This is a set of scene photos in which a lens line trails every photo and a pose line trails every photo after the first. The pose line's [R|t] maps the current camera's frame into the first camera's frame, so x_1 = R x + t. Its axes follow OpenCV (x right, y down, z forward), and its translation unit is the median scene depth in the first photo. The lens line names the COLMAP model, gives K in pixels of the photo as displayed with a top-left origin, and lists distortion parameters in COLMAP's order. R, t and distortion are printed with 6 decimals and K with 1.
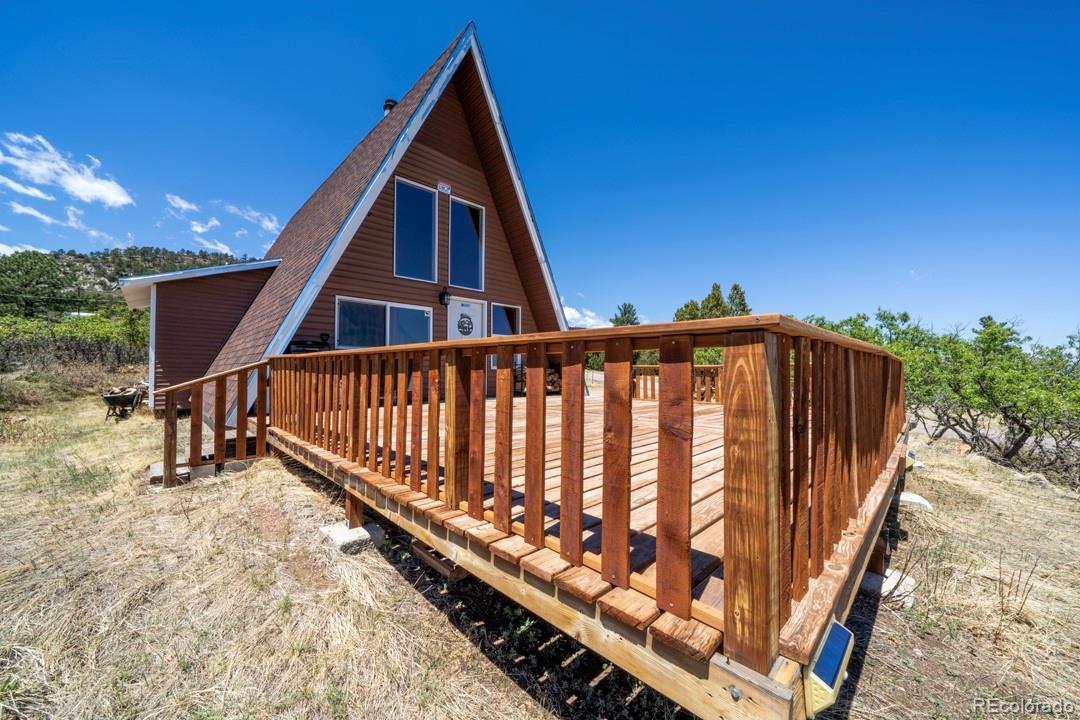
lens RADIAL K [[399.1, 0, 540.0], [0, 399.1, 360.0], [0, 0, 1]] dist [-0.000617, -0.000023]
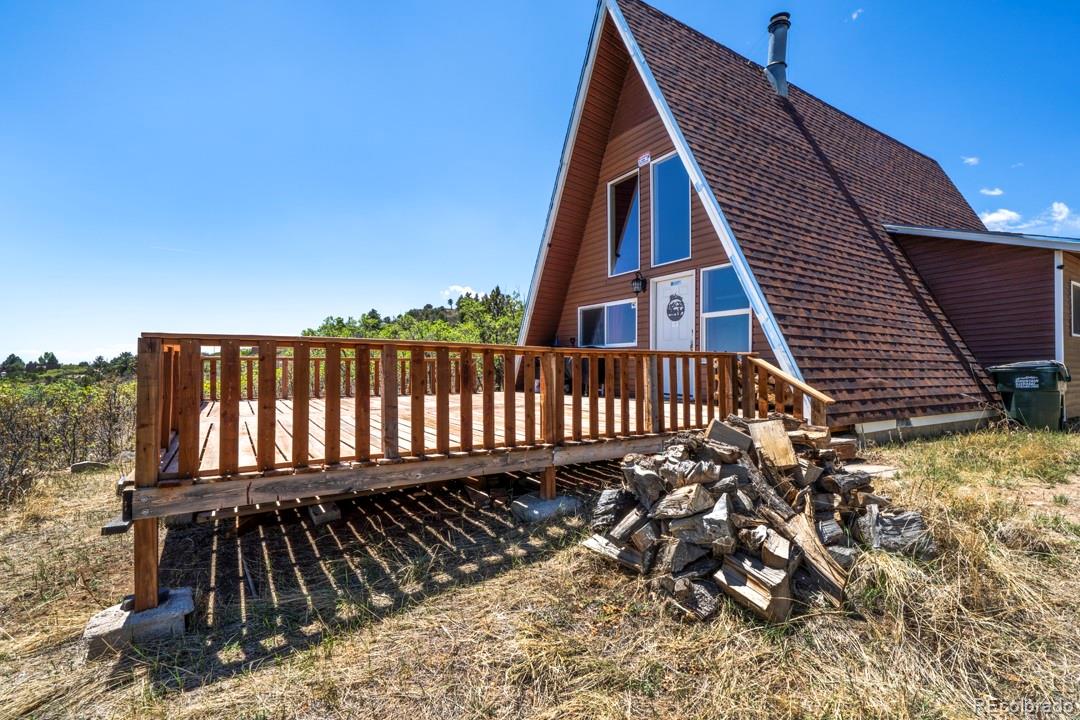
lens RADIAL K [[485.0, 0, 540.0], [0, 485.0, 360.0], [0, 0, 1]] dist [0.001022, 0.000111]
pose [[-0.212650, -0.018874, -0.976946, 0.844502], [0.018168, 0.999564, -0.023266, 0.034187], [0.976960, -0.022697, -0.212214, 0.982070]]
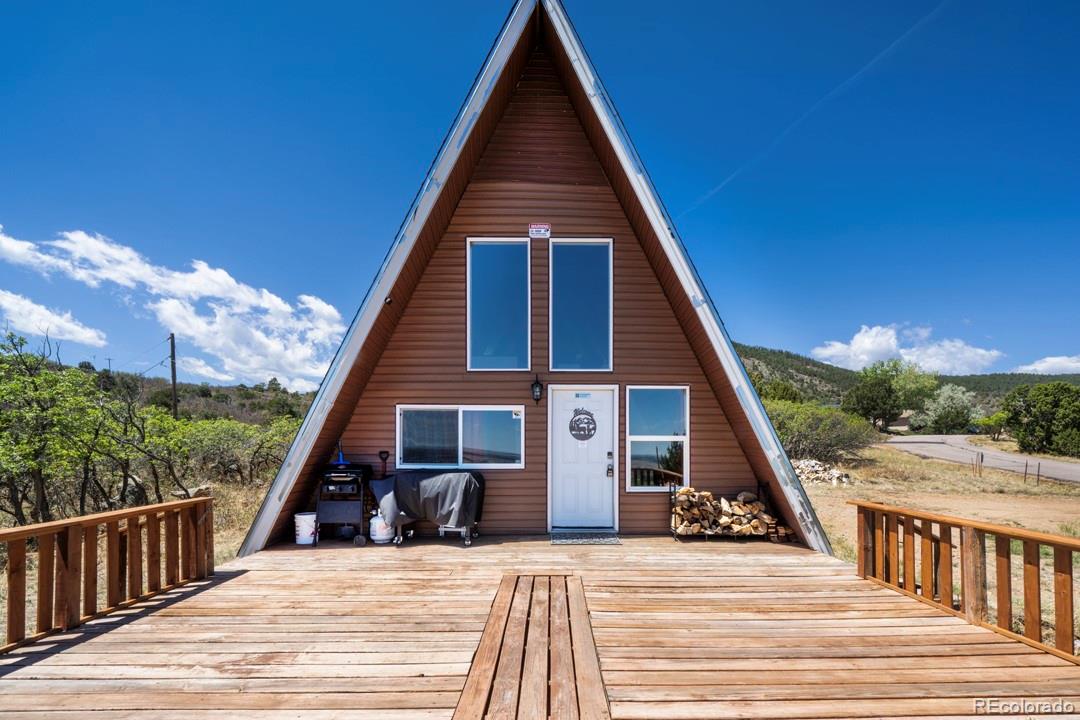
lens RADIAL K [[435.7, 0, 516.7], [0, 435.7, 435.8], [0, 0, 1]] dist [-0.000526, -0.000523]
pose [[0.719463, -0.016399, -0.694337, 0.250049], [0.018053, 0.999825, -0.004907, -0.071217], [0.694296, -0.009004, 0.719633, 0.417864]]
